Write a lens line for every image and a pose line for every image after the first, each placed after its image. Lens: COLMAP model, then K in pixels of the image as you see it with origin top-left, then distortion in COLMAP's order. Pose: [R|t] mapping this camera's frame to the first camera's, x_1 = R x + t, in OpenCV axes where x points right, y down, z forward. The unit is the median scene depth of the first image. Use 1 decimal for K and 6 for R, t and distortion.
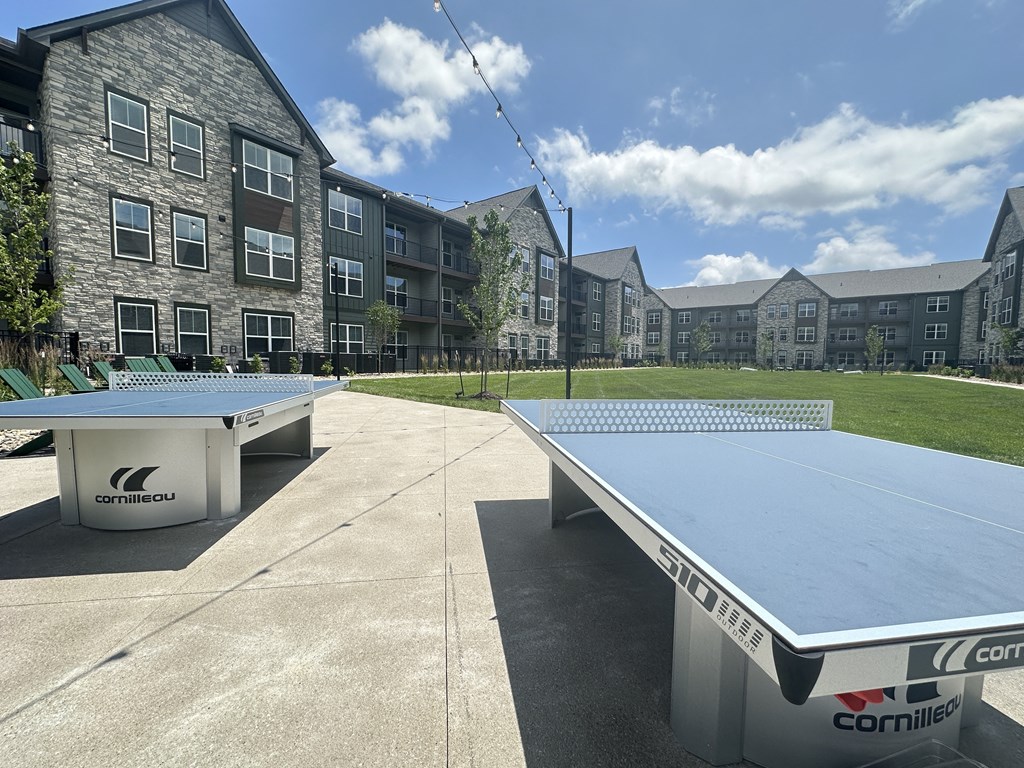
lens RADIAL K [[409.6, 0, 511.6], [0, 409.6, 383.9], [0, 0, 1]] dist [0.002251, 0.000439]
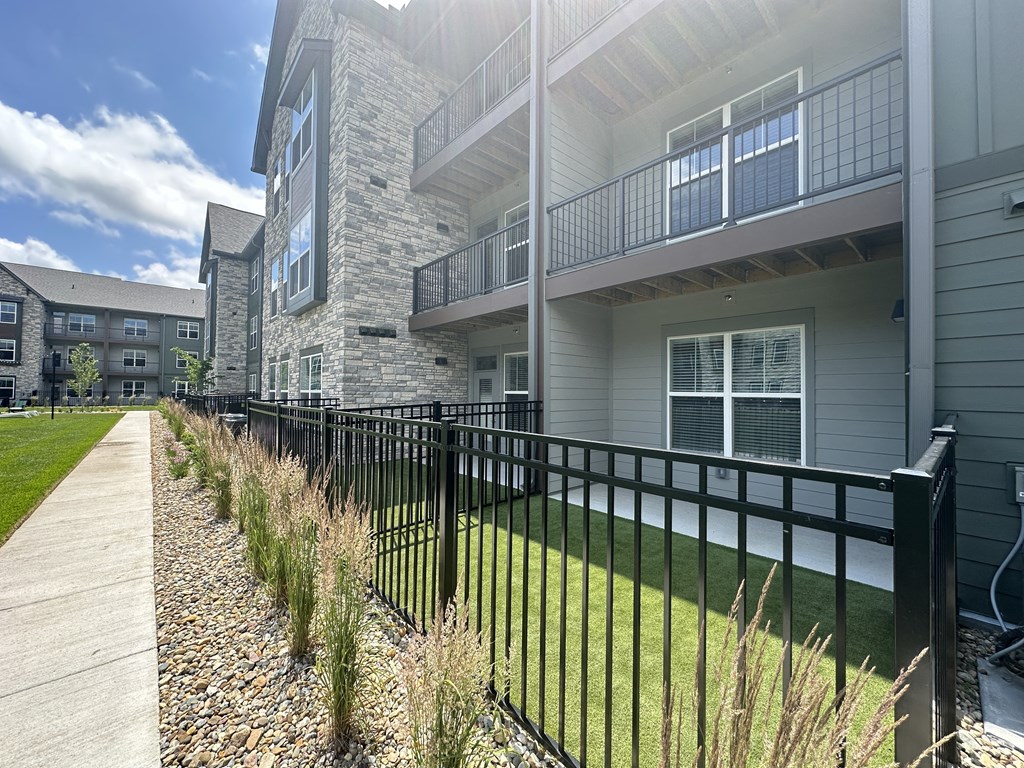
lens RADIAL K [[409.6, 0, 517.1], [0, 409.6, 384.2], [0, 0, 1]] dist [0.002251, 0.000439]
pose [[0.190771, 0.015124, 0.981518, 0.723459], [0.050421, 0.998410, -0.025184, -0.039180], [-0.980339, 0.054293, 0.189705, 0.311228]]
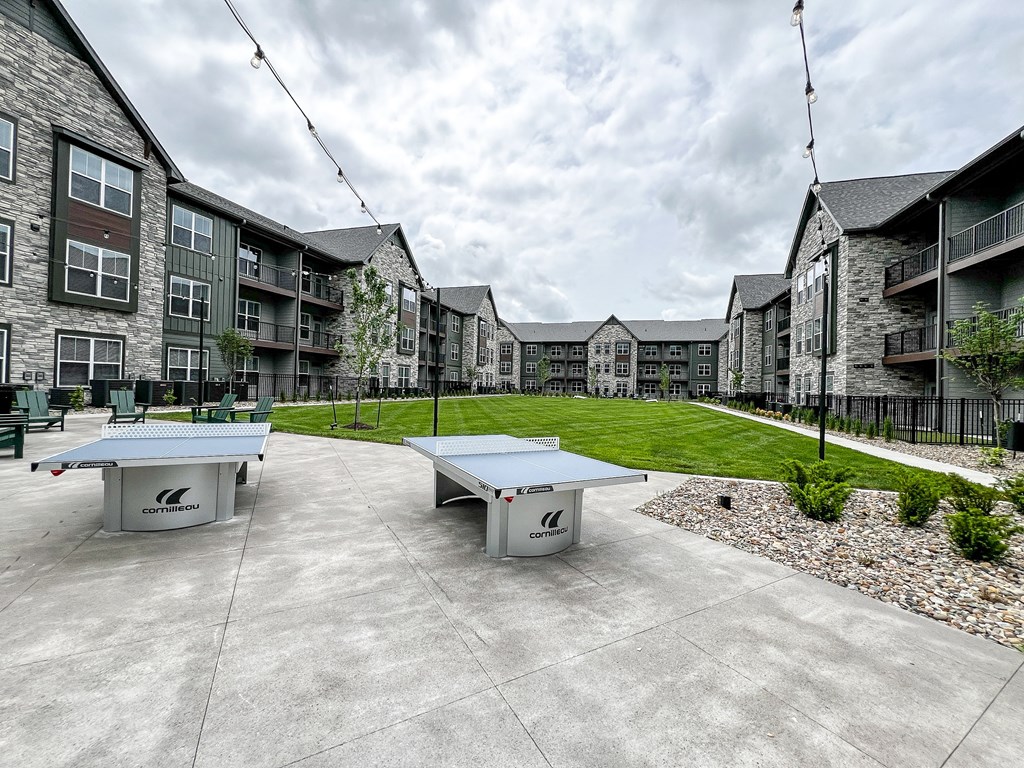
lens RADIAL K [[409.6, 0, 508.1], [0, 409.6, 382.2], [0, 0, 1]] dist [0.002251, 0.000439]
pose [[0.944153, 0.018907, 0.328964, -0.028898], [0.001618, 0.998074, -0.062007, -0.013834], [-0.329503, 0.059076, 0.942305, -0.120957]]
